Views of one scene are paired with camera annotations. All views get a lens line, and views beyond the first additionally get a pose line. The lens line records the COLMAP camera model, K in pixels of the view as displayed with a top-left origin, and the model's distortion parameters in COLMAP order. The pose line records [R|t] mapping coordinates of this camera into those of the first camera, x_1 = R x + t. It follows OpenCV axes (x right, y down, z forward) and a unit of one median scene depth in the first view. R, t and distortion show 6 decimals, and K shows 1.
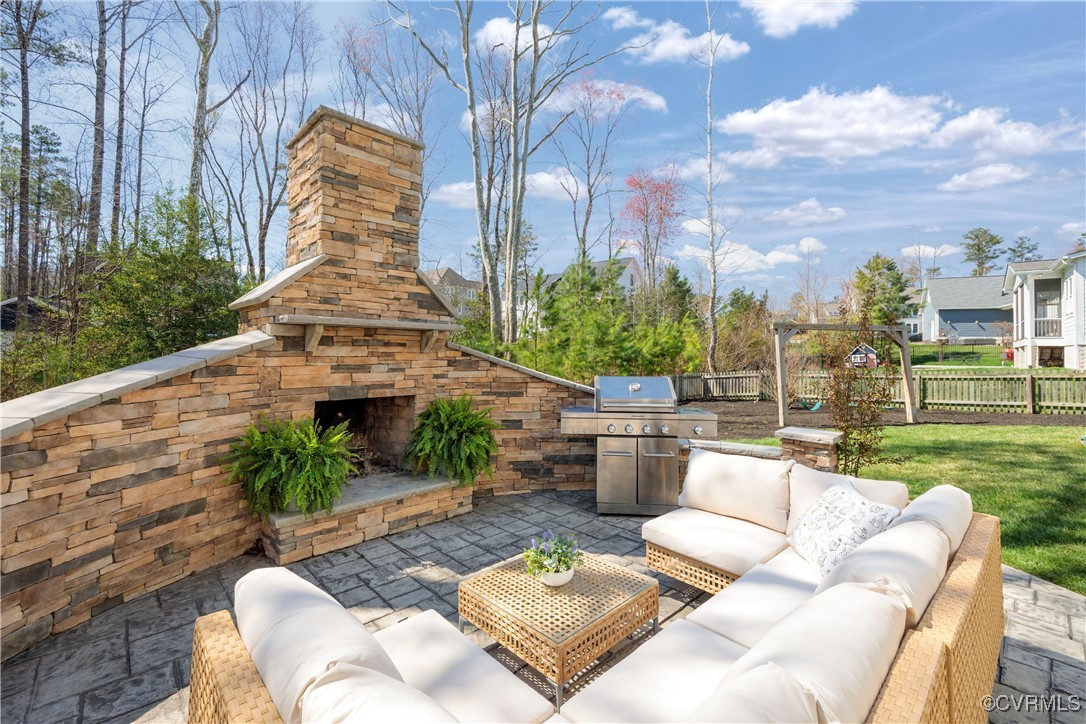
lens RADIAL K [[463.8, 0, 543.0], [0, 463.8, 362.0], [0, 0, 1]] dist [0.000068, 0.000015]
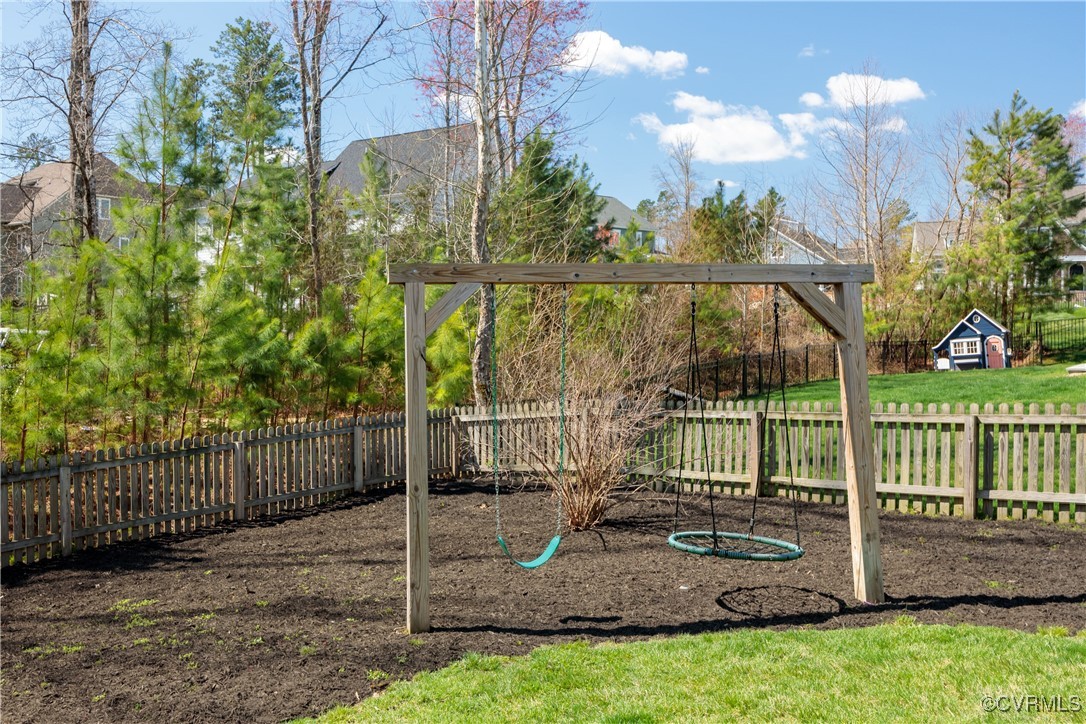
lens RADIAL K [[888.0, 0, 543.0], [0, 888.0, 362.0], [0, 0, 1]] dist [-0.007619, -0.006482]
pose [[0.999184, -0.021739, 0.034027, 0.261394], [0.021246, 0.999665, 0.014787, -0.013726], [-0.034337, -0.014052, 0.999312, 0.205801]]
